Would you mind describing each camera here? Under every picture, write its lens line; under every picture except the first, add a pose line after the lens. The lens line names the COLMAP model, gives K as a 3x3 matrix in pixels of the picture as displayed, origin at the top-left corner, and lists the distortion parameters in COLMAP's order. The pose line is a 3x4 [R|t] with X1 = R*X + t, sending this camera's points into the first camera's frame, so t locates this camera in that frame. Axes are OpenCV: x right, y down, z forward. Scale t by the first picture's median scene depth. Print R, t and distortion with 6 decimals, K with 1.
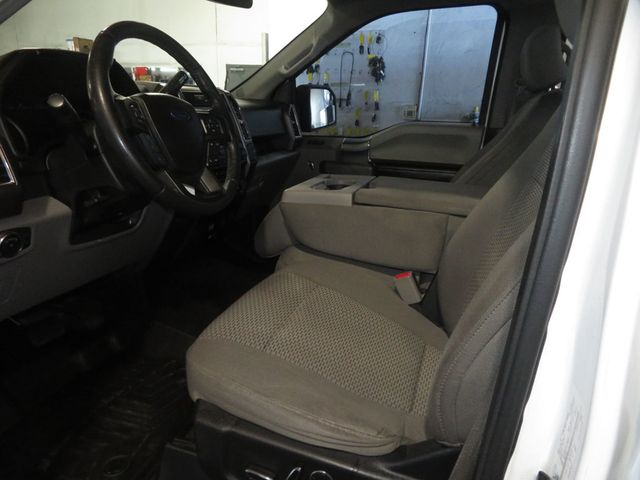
lens RADIAL K [[458.7, 0, 322.9], [0, 458.7, 240.5], [0, 0, 1]] dist [-0.011994, 0.011336]
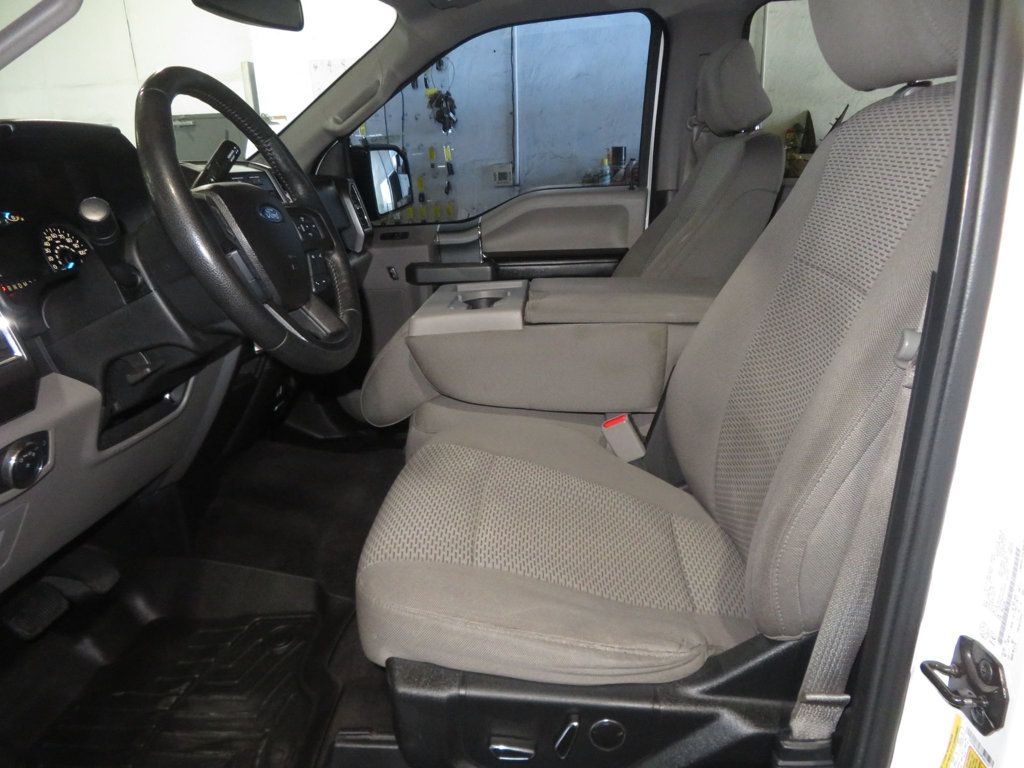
lens RADIAL K [[733.9, 0, 513.9], [0, 733.9, 382.1], [0, 0, 1]] dist [-0.011994, 0.011336]
pose [[0.967237, -0.135113, 0.214934, -0.185271], [0.134786, 0.990742, 0.016247, -0.017737], [-0.215139, 0.013255, 0.976493, -0.023018]]
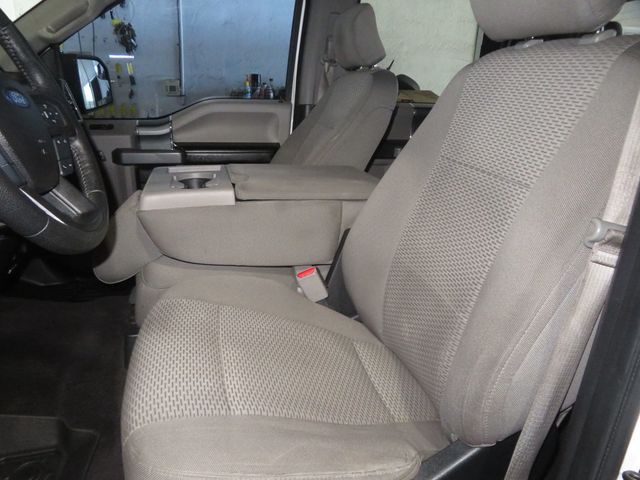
lens RADIAL K [[458.7, 0, 320.1], [0, 458.7, 239.5], [0, 0, 1]] dist [-0.011994, 0.011336]
pose [[0.847579, -0.166616, 0.503834, -0.239466], [0.140869, 0.986011, 0.089092, -0.063978], [-0.511630, -0.004538, 0.859194, 0.195235]]
